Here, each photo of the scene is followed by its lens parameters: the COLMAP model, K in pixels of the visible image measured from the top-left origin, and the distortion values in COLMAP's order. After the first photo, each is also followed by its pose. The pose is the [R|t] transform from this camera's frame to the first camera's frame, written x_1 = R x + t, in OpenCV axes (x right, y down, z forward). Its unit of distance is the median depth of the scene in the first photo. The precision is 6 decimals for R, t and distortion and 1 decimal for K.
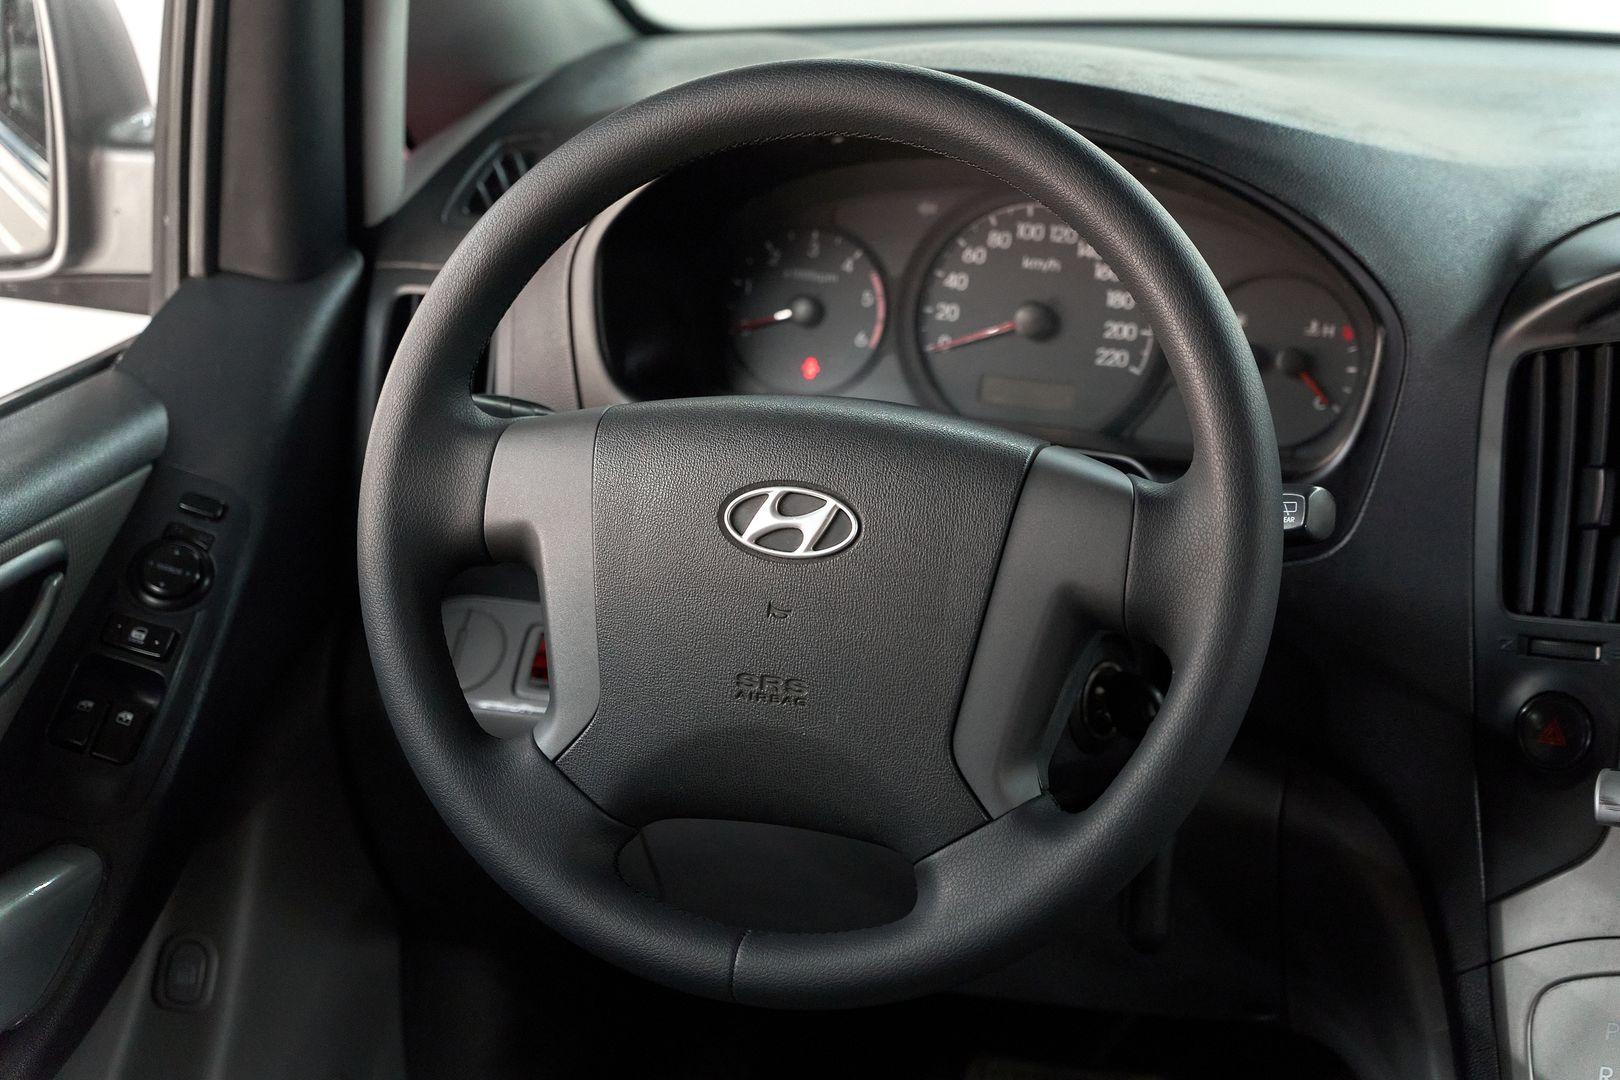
lens RADIAL K [[3225.8, 0, 810.0], [0, 3225.8, 540.0], [0, 0, 1]] dist [-0.066296, -0.432233]
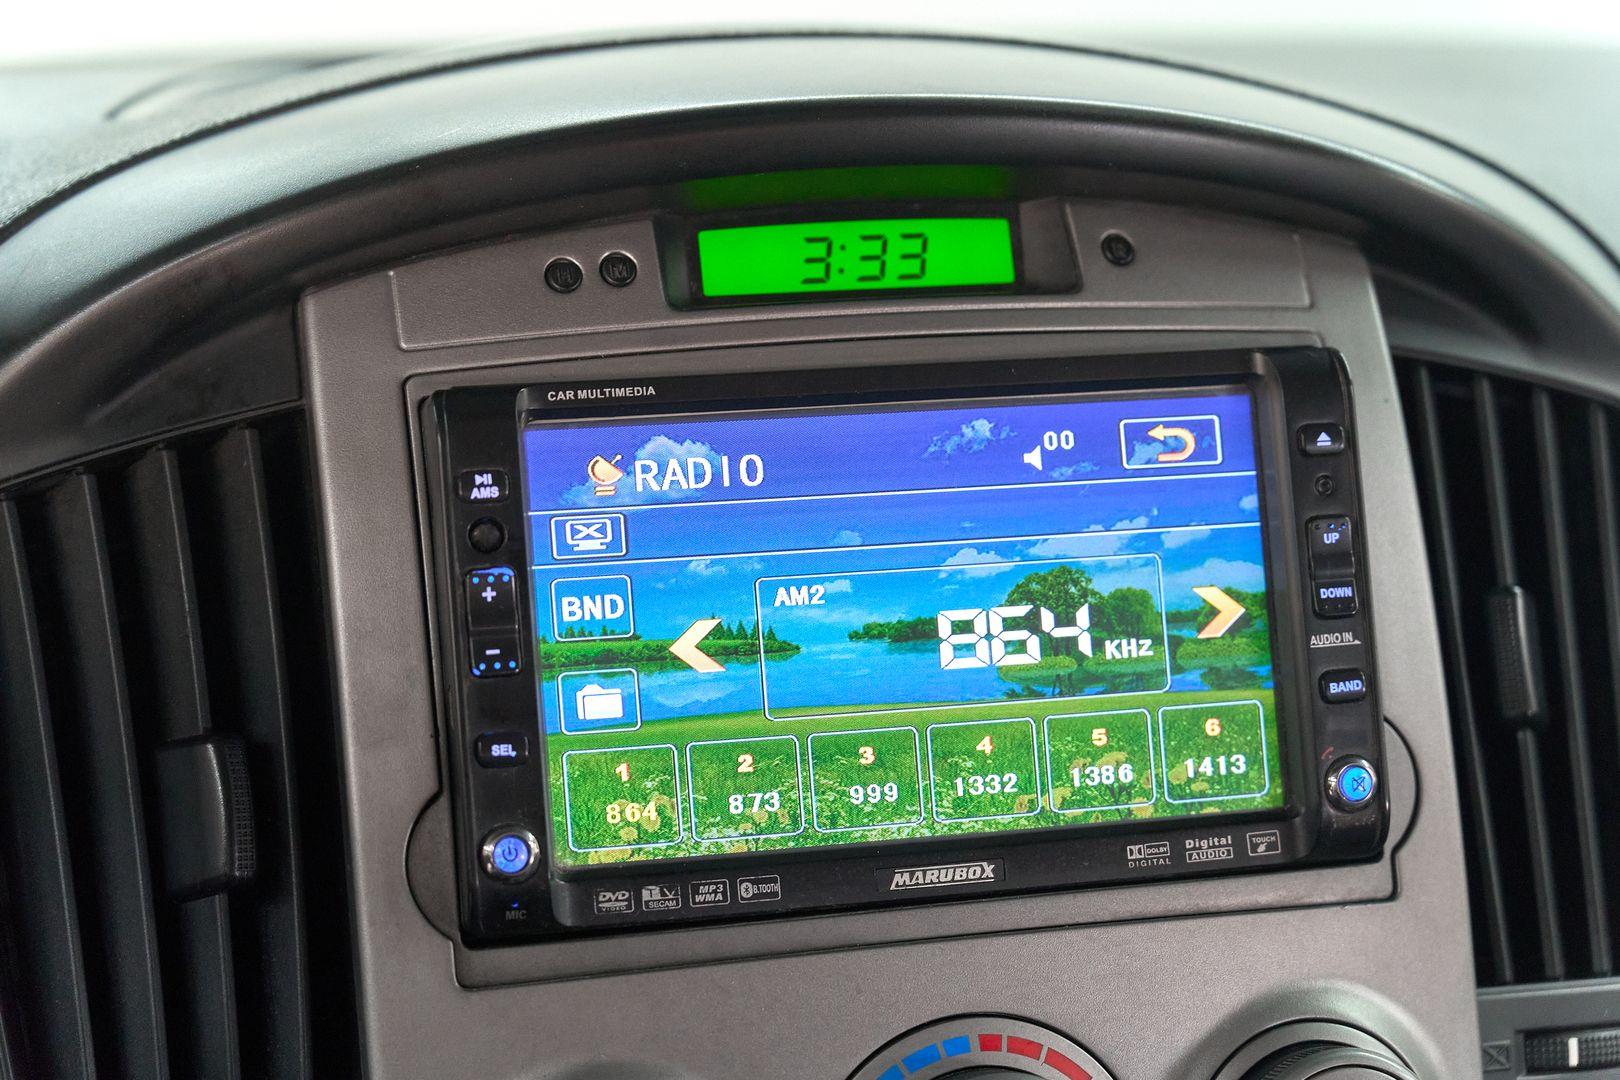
lens RADIAL K [[3241.0, 0, 810.0], [0, 3241.0, 540.0], [0, 0, 1]] dist [-0.180347, -0.129629]
pose [[0.842797, -0.125402, 0.523419, 0.100114], [0.199994, 0.975816, -0.088237, 0.003849], [-0.499696, 0.179046, 0.847494, 0.603760]]
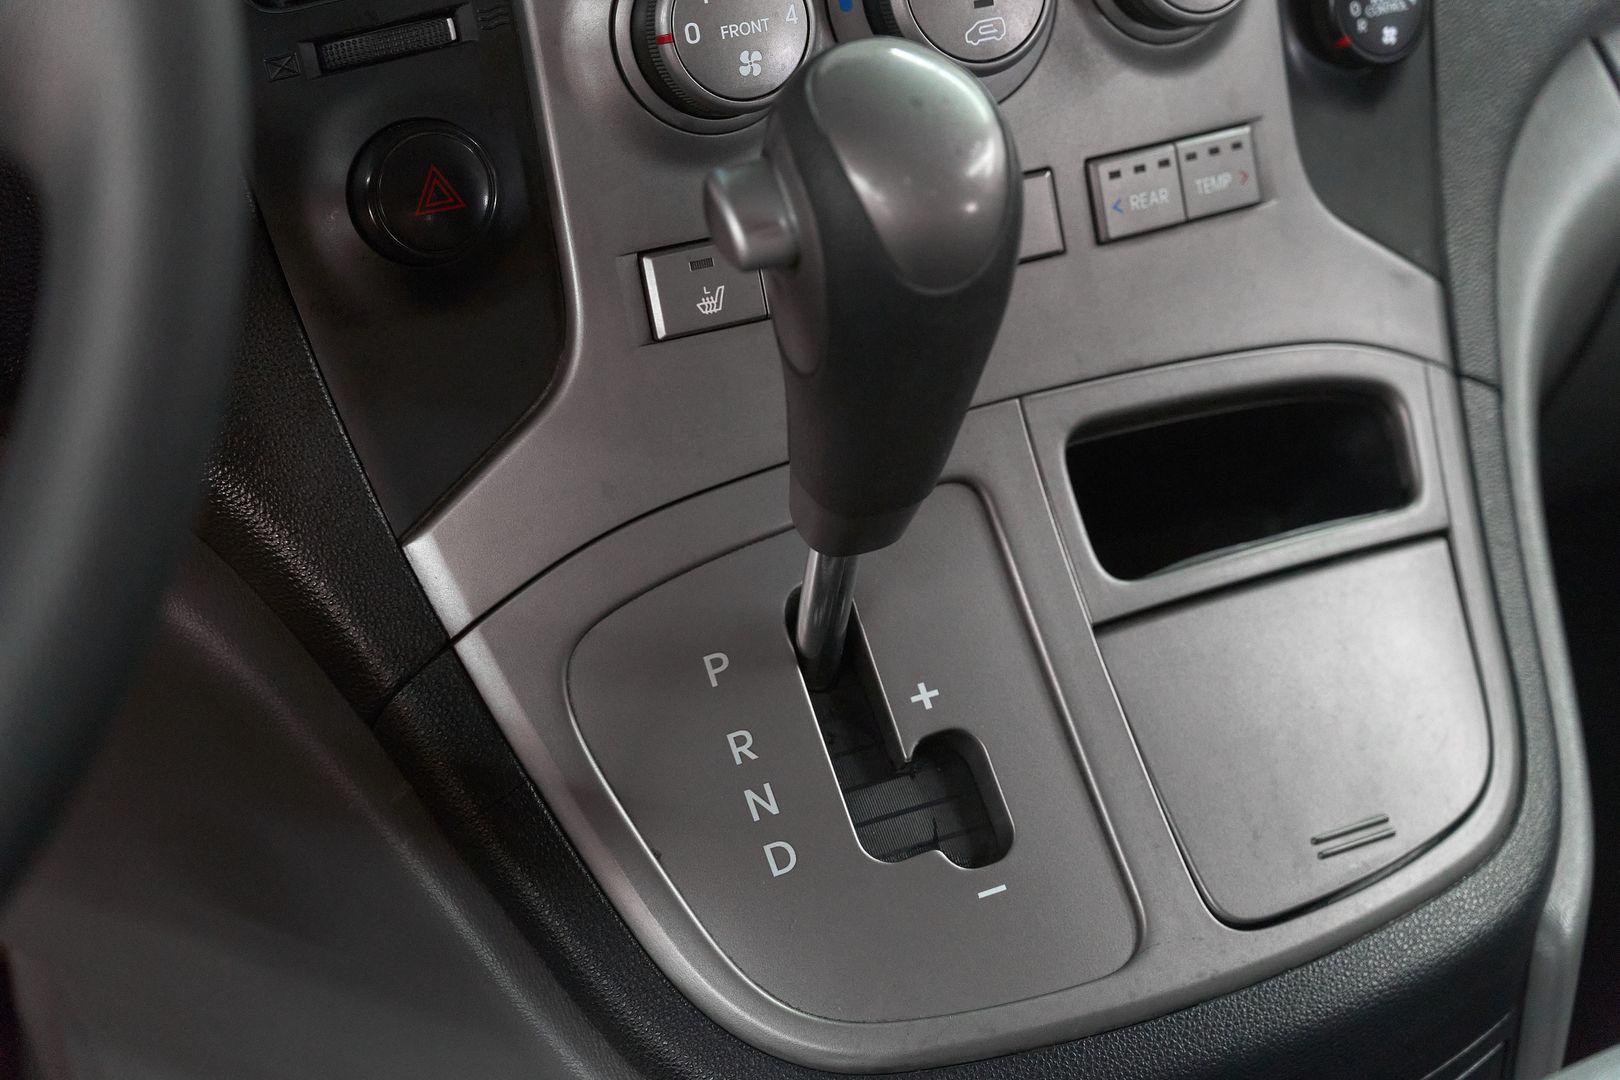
lens RADIAL K [[3241.0, 0, 810.0], [0, 3241.0, 540.0], [0, 0, 1]] dist [-0.180347, -0.129629]
pose [[0.697218, -0.340813, 0.630662, -0.080855], [0.286233, 0.938937, 0.190966, 0.029441], [-0.657235, 0.047371, 0.752195, 0.548860]]
